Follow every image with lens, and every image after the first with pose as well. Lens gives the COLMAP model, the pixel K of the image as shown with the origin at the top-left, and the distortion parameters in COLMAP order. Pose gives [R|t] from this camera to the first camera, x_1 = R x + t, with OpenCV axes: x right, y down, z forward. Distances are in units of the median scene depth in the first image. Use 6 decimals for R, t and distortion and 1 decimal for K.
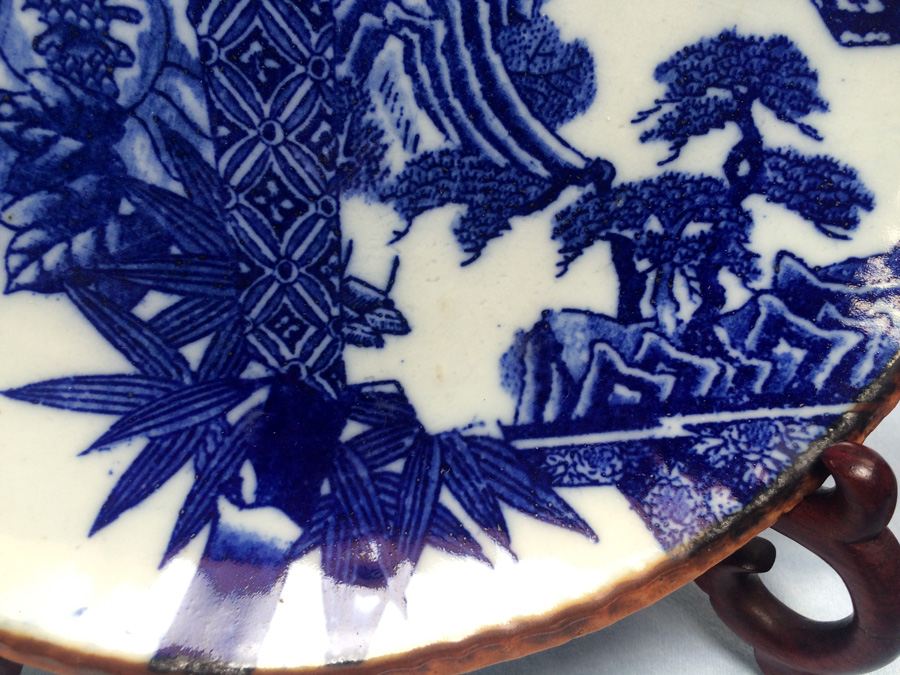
lens RADIAL K [[709.4, 0, 446.1], [0, 709.4, 339.7], [0, 0, 1]] dist [0.034129, -0.072003]
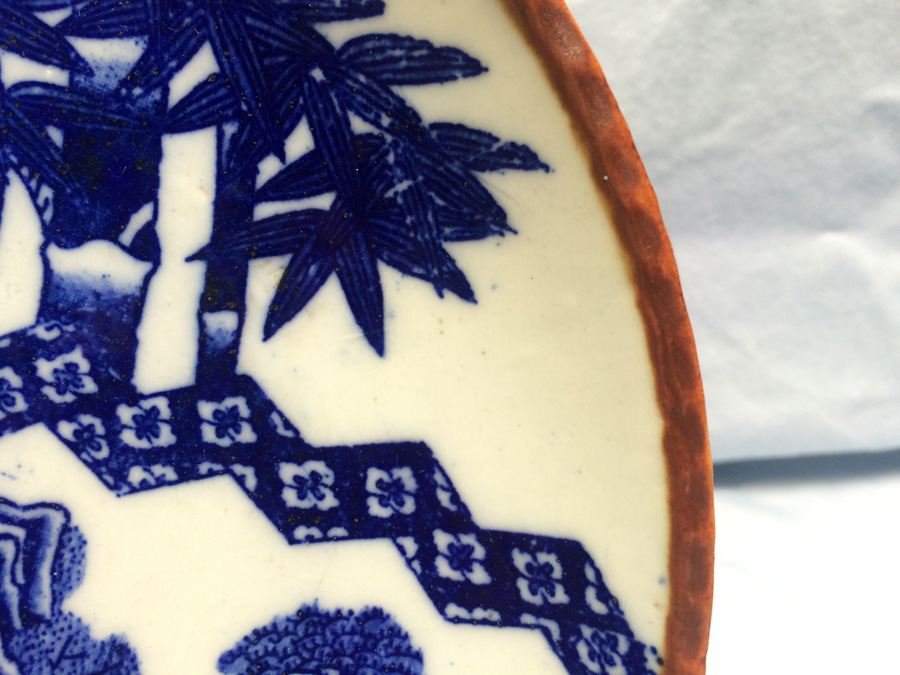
lens RADIAL K [[709.4, 0, 466.8], [0, 709.4, 325.4], [0, 0, 1]] dist [0.034129, -0.072003]
pose [[0.998843, -0.048071, 0.001188, 0.590445], [0.047941, 0.993612, -0.102166, -0.658212], [0.003731, 0.102104, 0.994767, 0.163501]]
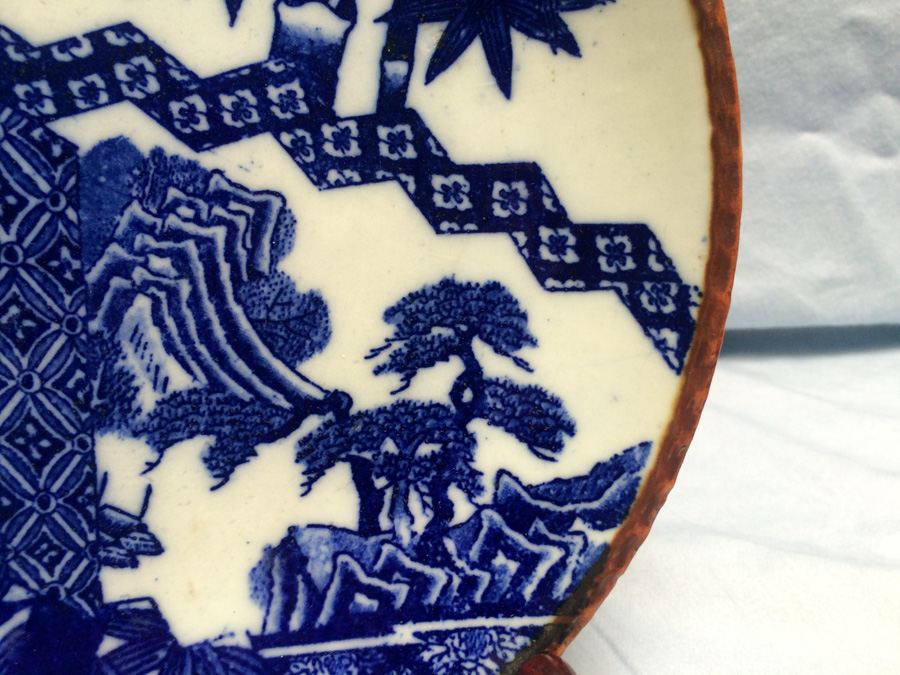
lens RADIAL K [[709.4, 0, 451.9], [0, 709.4, 340.5], [0, 0, 1]] dist [0.034129, -0.072003]
pose [[0.999438, -0.013835, 0.030539, 0.366530], [0.015877, 0.997582, -0.067656, -0.256459], [-0.029529, 0.068103, 0.997241, -0.133653]]
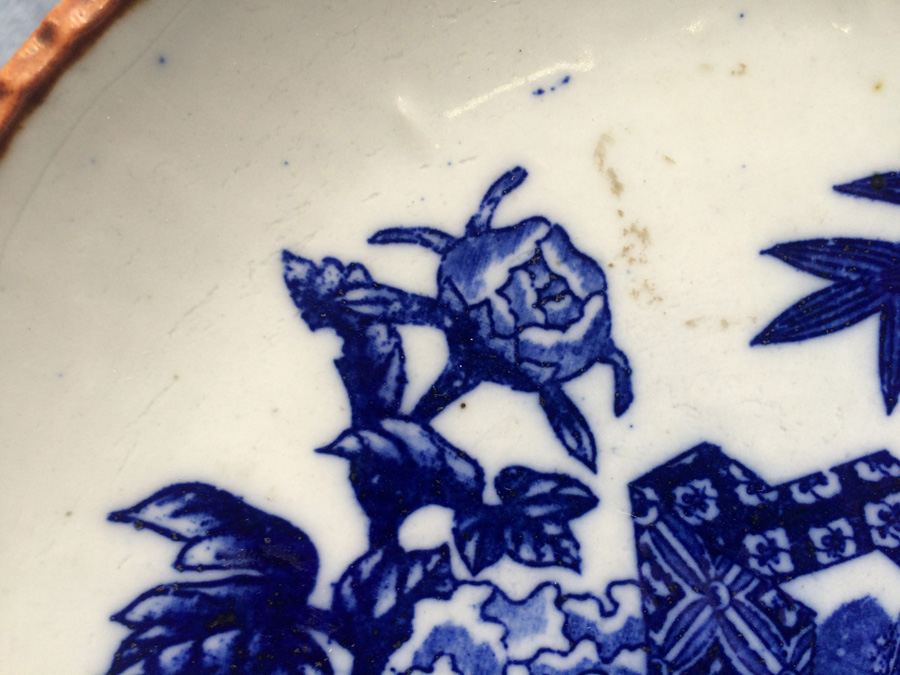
lens RADIAL K [[709.4, 0, 425.6], [0, 709.4, 327.7], [0, 0, 1]] dist [0.034129, -0.072003]
pose [[0.995727, 0.010033, -0.091797, -0.515164], [-0.022997, 0.989702, -0.141284, -0.815240], [0.089434, 0.142791, 0.985704, 0.039866]]
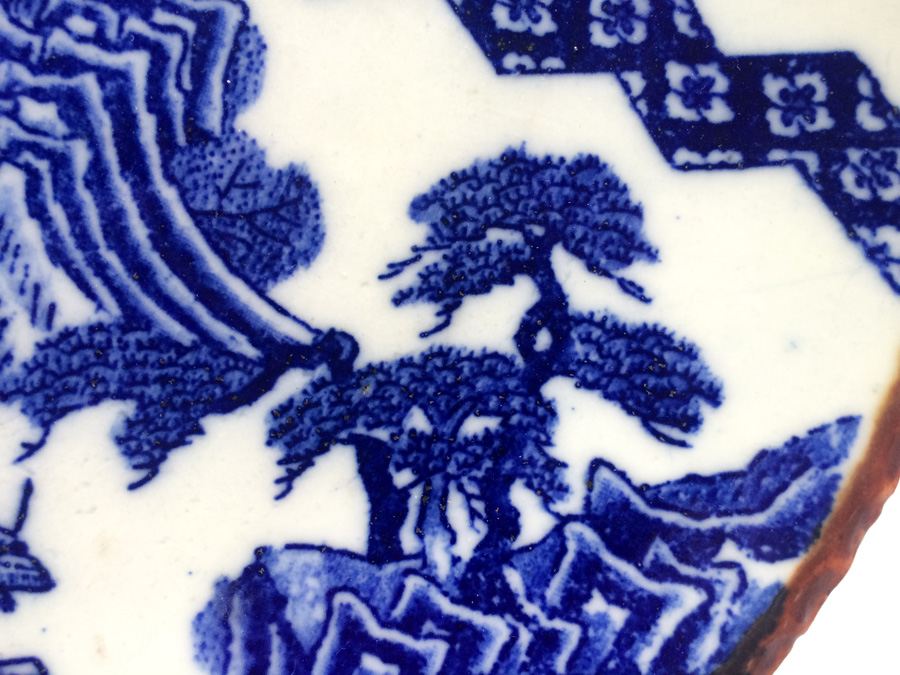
lens RADIAL K [[709.4, 0, 451.9], [0, 709.4, 338.9], [0, 0, 1]] dist [0.034129, -0.072003]
pose [[0.999686, -0.007218, 0.023975, 0.316557], [0.007999, 0.999435, -0.032654, -0.223680], [-0.023726, 0.032835, 0.999179, 0.304506]]
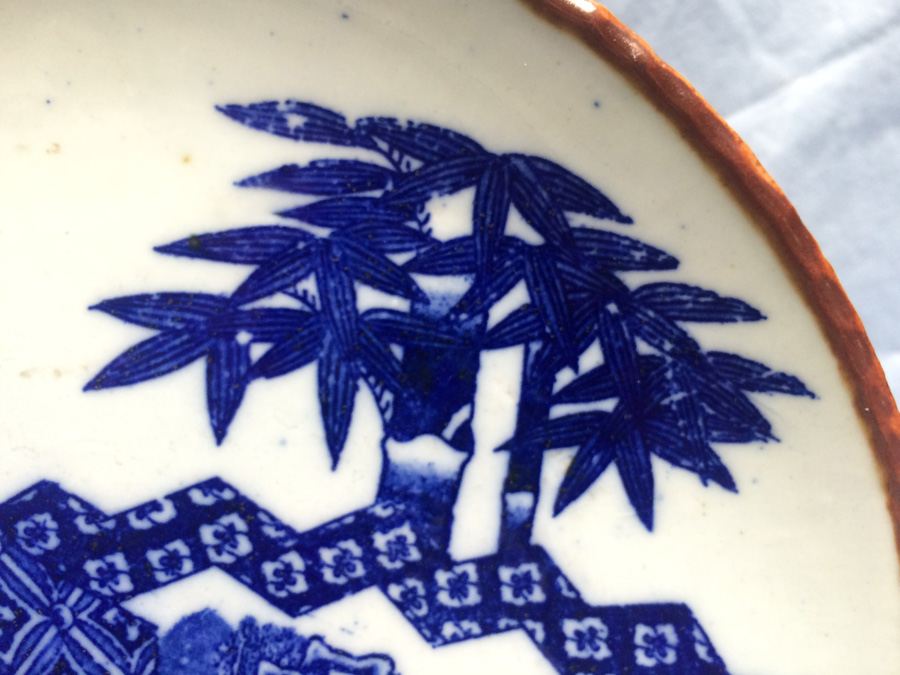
lens RADIAL K [[709.4, 0, 446.4], [0, 709.4, 330.4], [0, 0, 1]] dist [0.034129, -0.072003]
pose [[0.999383, -0.033218, 0.011385, 0.217523], [0.034619, 0.986351, -0.160979, -0.831908], [-0.005882, 0.161273, 0.986892, -0.037327]]
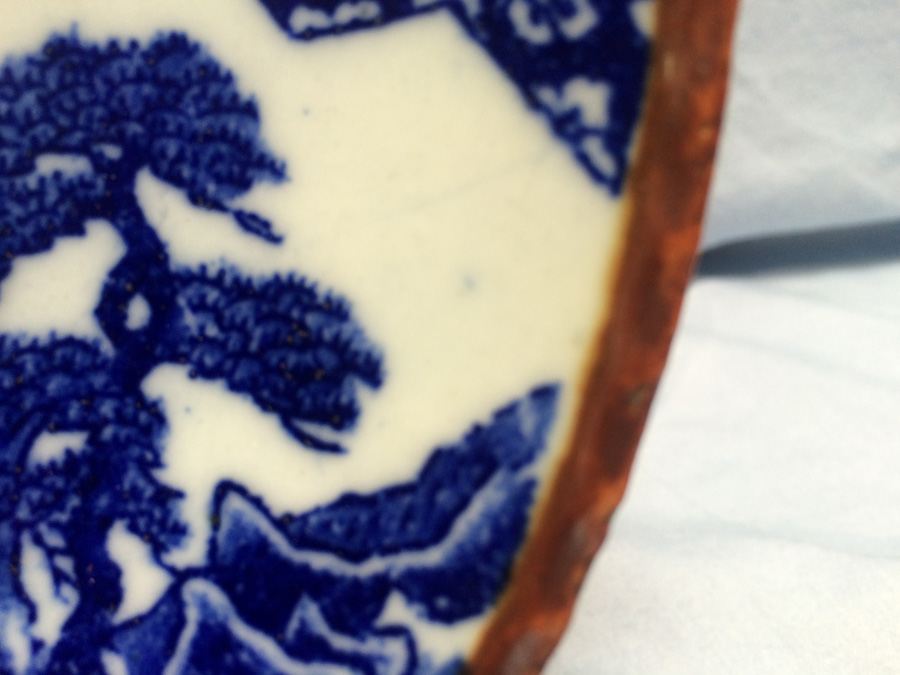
lens RADIAL K [[709.4, 0, 468.2], [0, 709.4, 342.1], [0, 0, 1]] dist [0.034129, -0.072003]
pose [[0.995535, -0.094367, 0.002106, 0.647493], [0.094373, 0.994688, -0.041107, -0.183834], [0.001785, 0.041122, 0.999153, 0.533597]]
